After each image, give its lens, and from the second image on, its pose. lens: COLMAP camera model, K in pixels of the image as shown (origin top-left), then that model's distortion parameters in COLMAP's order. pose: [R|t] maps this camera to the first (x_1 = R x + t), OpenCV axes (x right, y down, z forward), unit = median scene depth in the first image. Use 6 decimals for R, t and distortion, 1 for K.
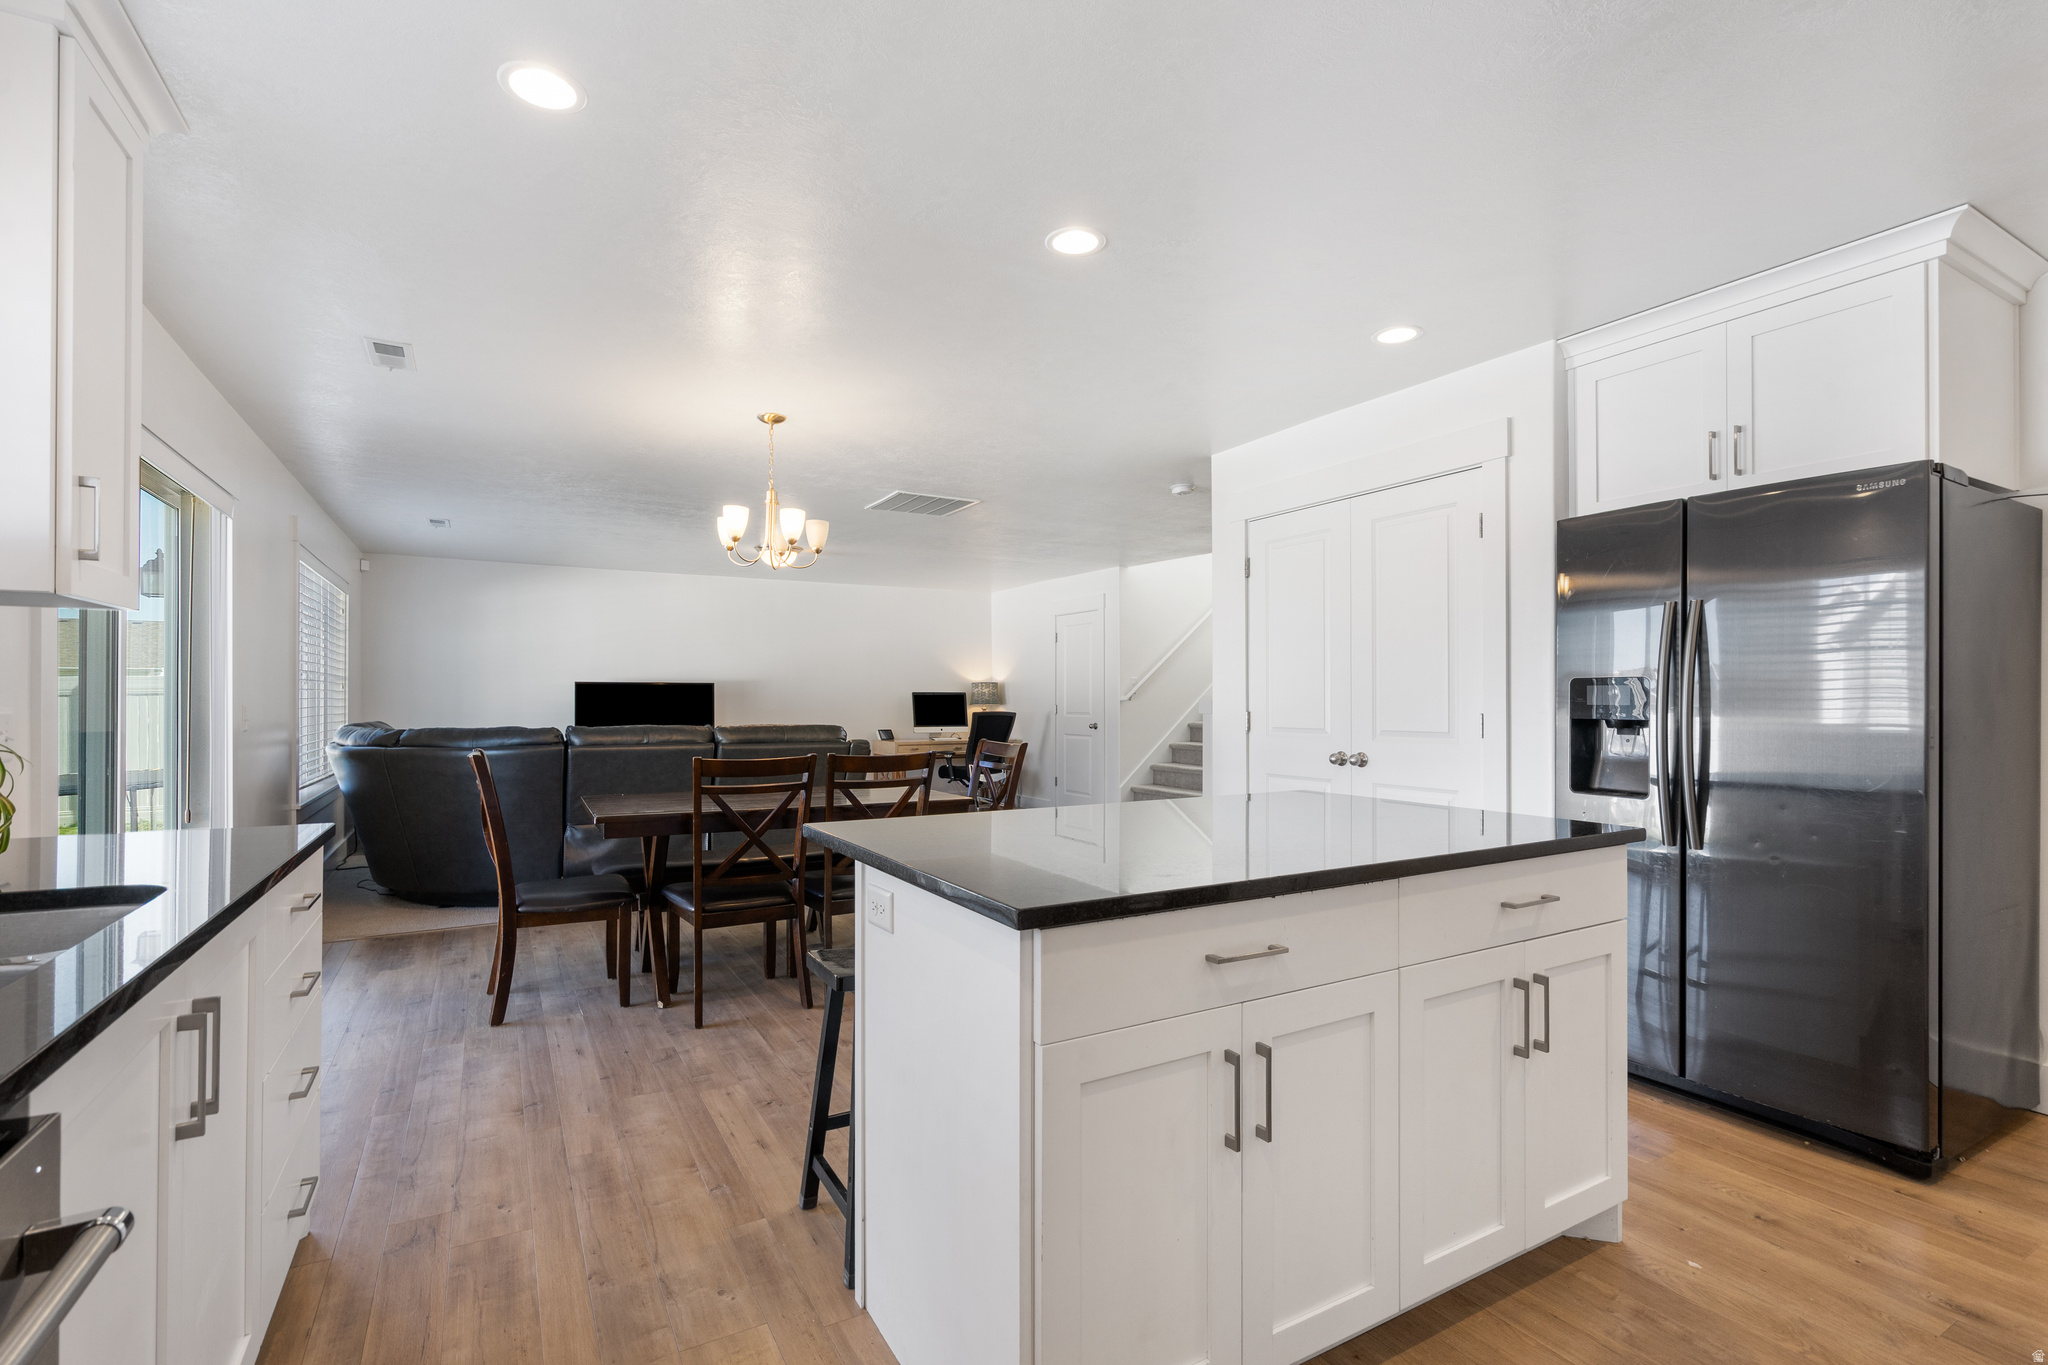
lens RADIAL K [[927.8, 0, 1018.6], [0, 927.8, 687.6], [0, 0, 1]] dist [0.004139, 0.000014]
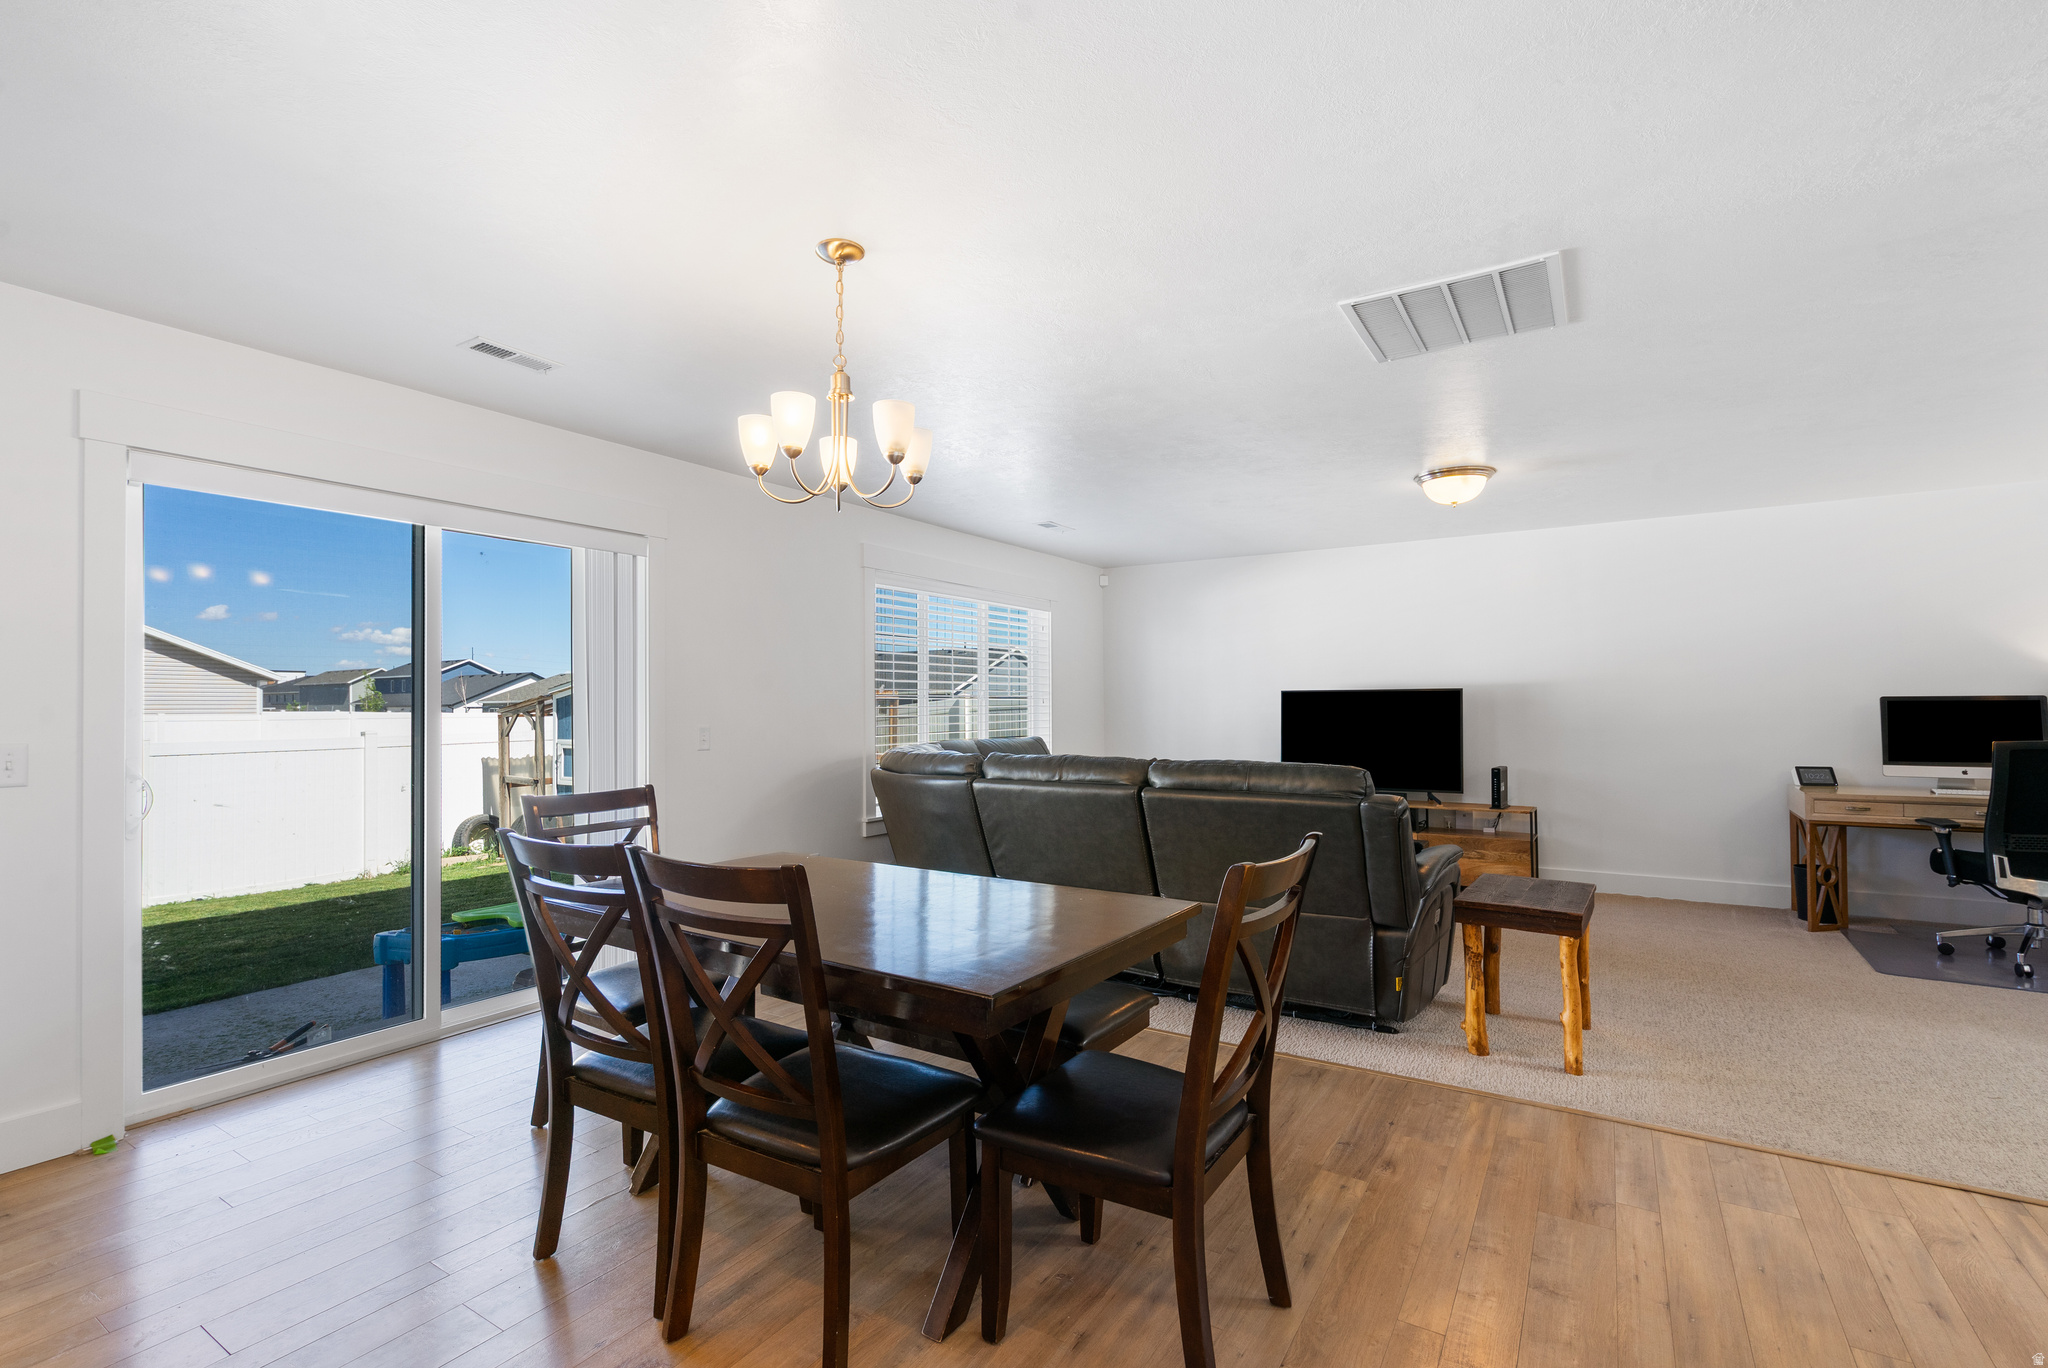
lens RADIAL K [[927.4, 0, 1014.4], [0, 927.4, 699.5], [0, 0, 1]] dist [-0.001356, -0.000084]
pose [[0.465479, -0.009709, -0.885006, 0.176702], [0.017614, 0.999843, -0.001705, -0.002387], [0.884884, -0.014795, 0.465577, 0.478123]]
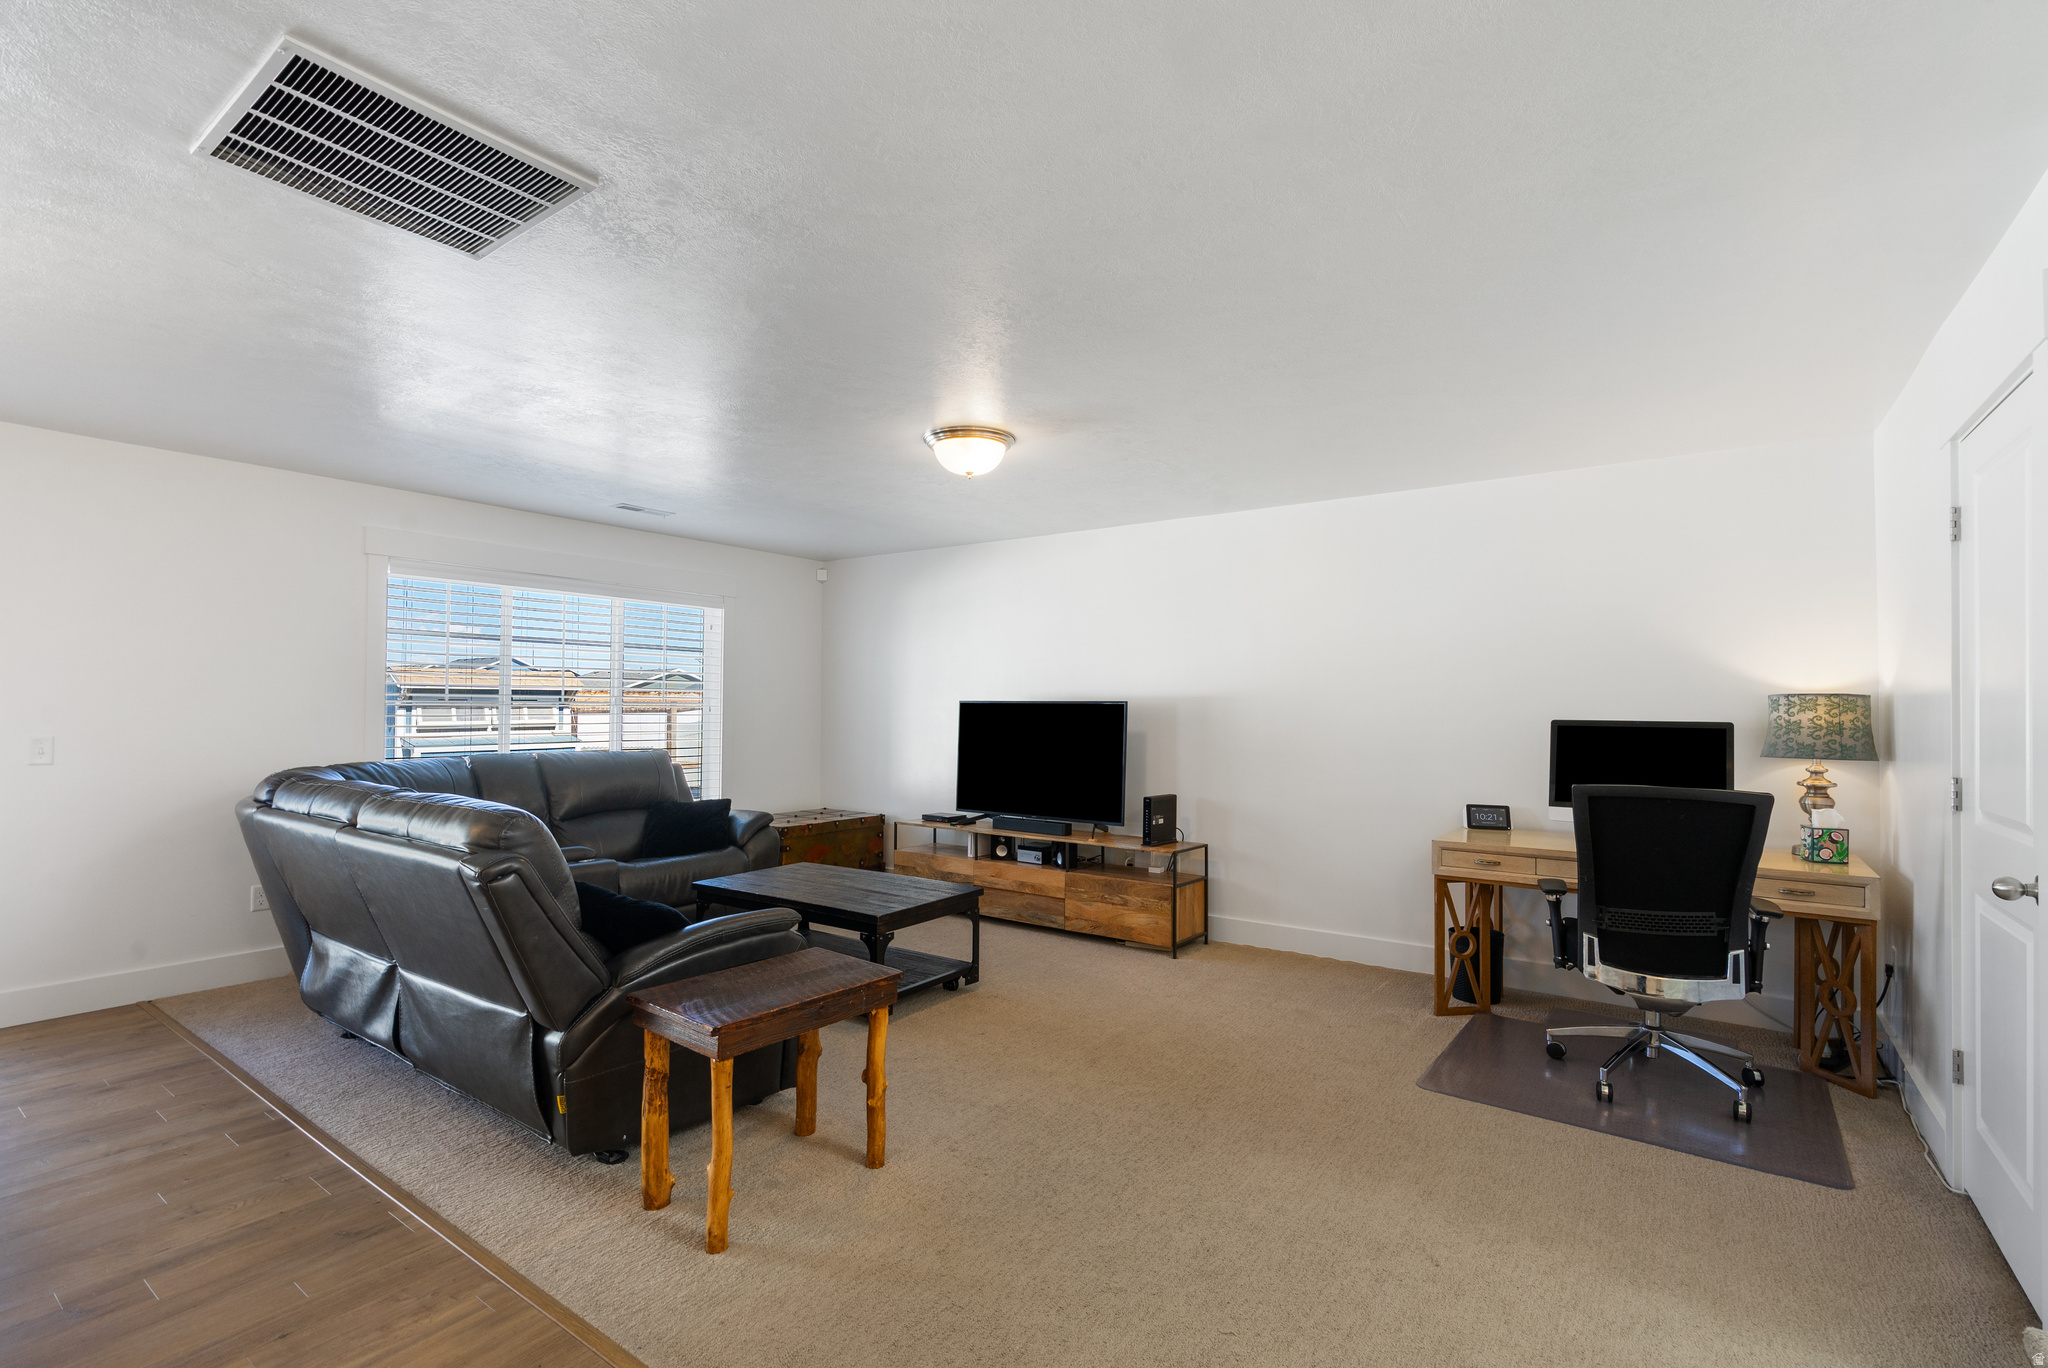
lens RADIAL K [[933.7, 0, 1013.9], [0, 933.7, 697.6], [0, 0, 1]] dist [-0.002393, 0.000671]
pose [[0.414454, -0.009051, -0.910025, 0.240044], [0.004976, 0.999958, -0.007680, -0.004421], [0.910057, -0.001345, 0.414482, 0.879429]]
